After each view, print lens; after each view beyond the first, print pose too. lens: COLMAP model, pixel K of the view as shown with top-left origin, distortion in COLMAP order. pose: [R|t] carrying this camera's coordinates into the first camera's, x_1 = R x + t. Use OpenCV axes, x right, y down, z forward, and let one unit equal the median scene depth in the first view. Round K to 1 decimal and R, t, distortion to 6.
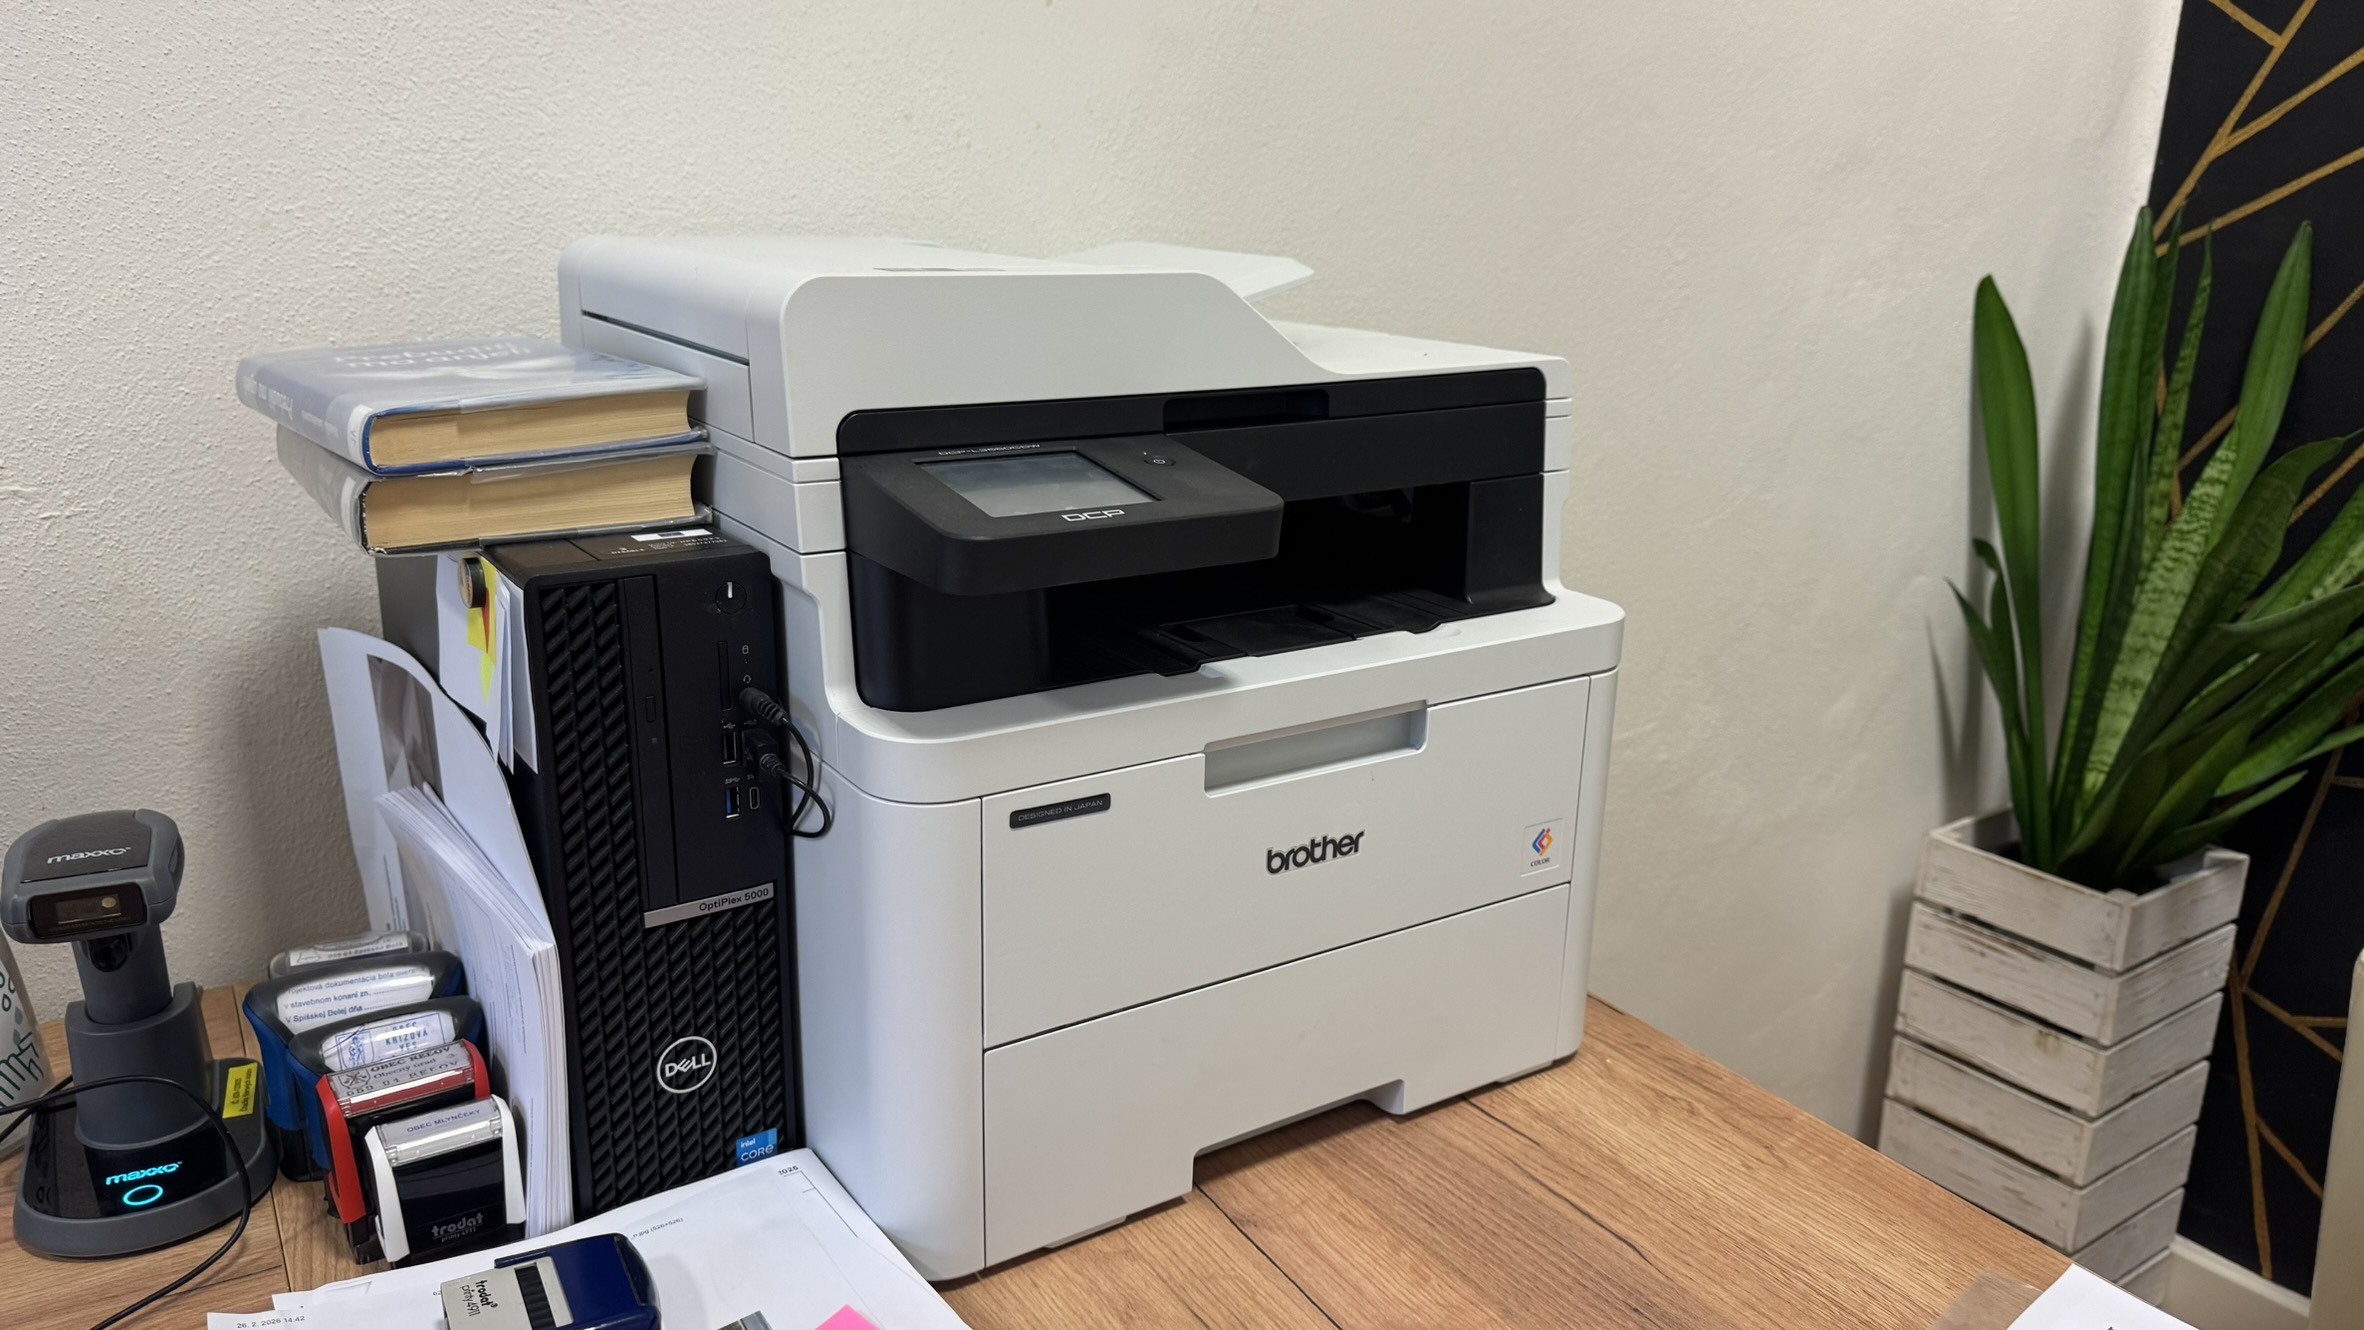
lens RADIAL K [[1637.0, 0, 1191.6], [0, 1637.0, 627.6], [0, 0, 1]] dist [0.073699, -0.087352]
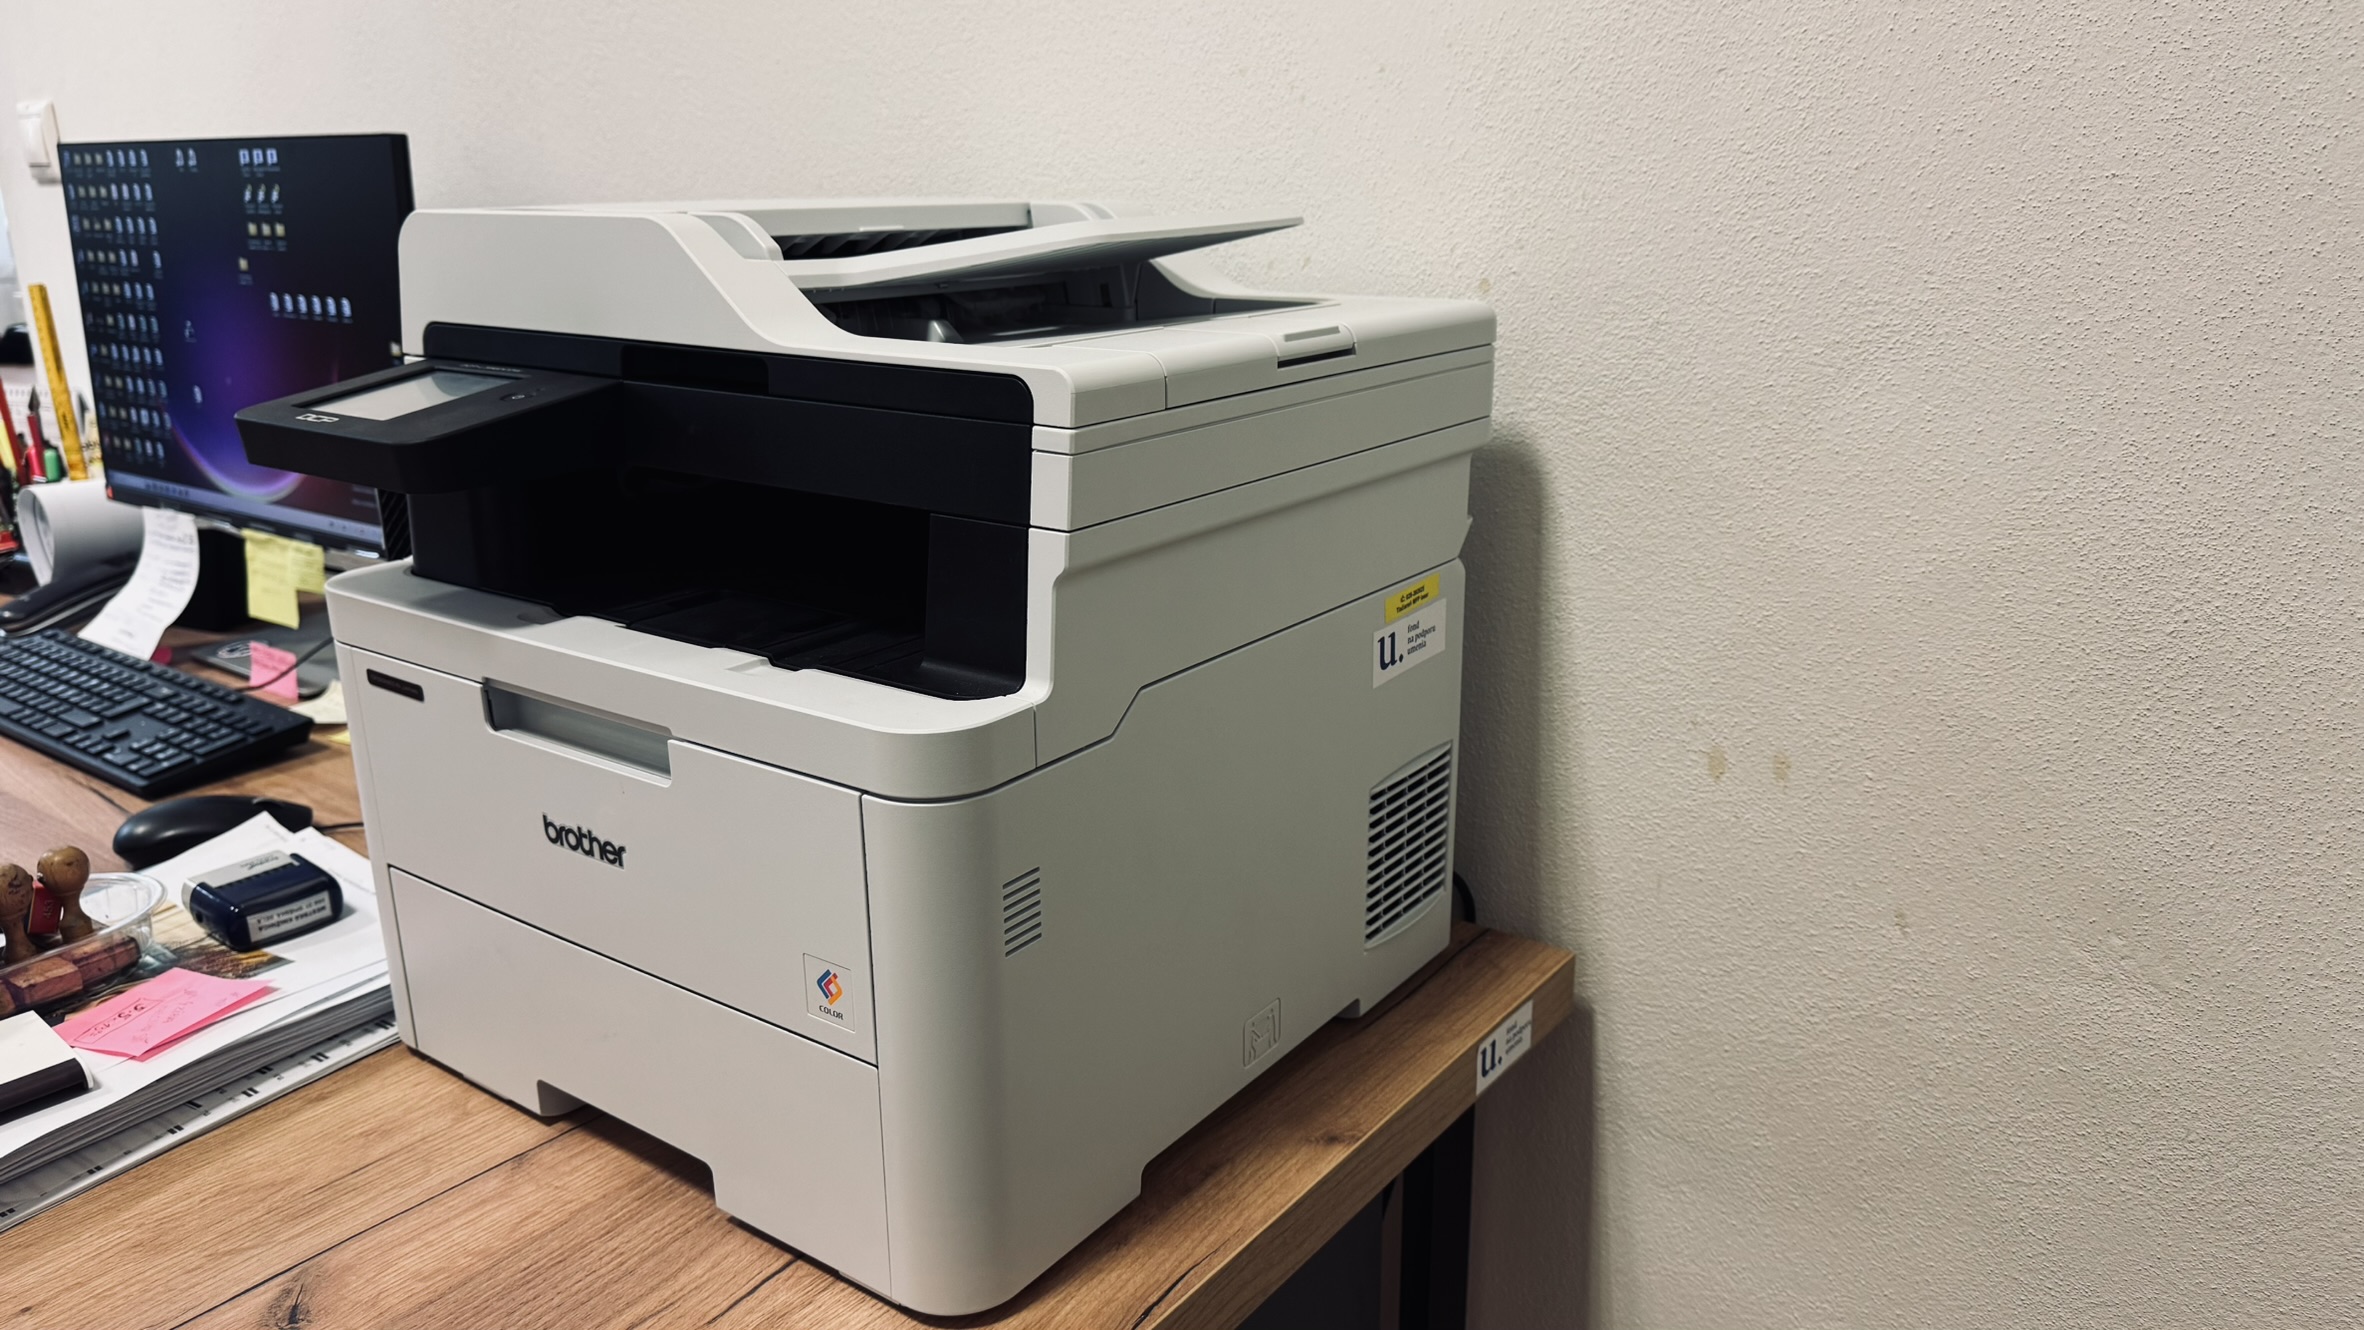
lens RADIAL K [[1637.0, 0, 1270.6], [0, 1637.0, 636.9], [0, 0, 1]] dist [0.073699, -0.087352]
pose [[0.386920, 0.230789, -0.892765, 0.906176], [-0.226642, 0.962275, 0.150533, -0.178921], [0.893827, 0.144094, 0.424630, 0.815262]]
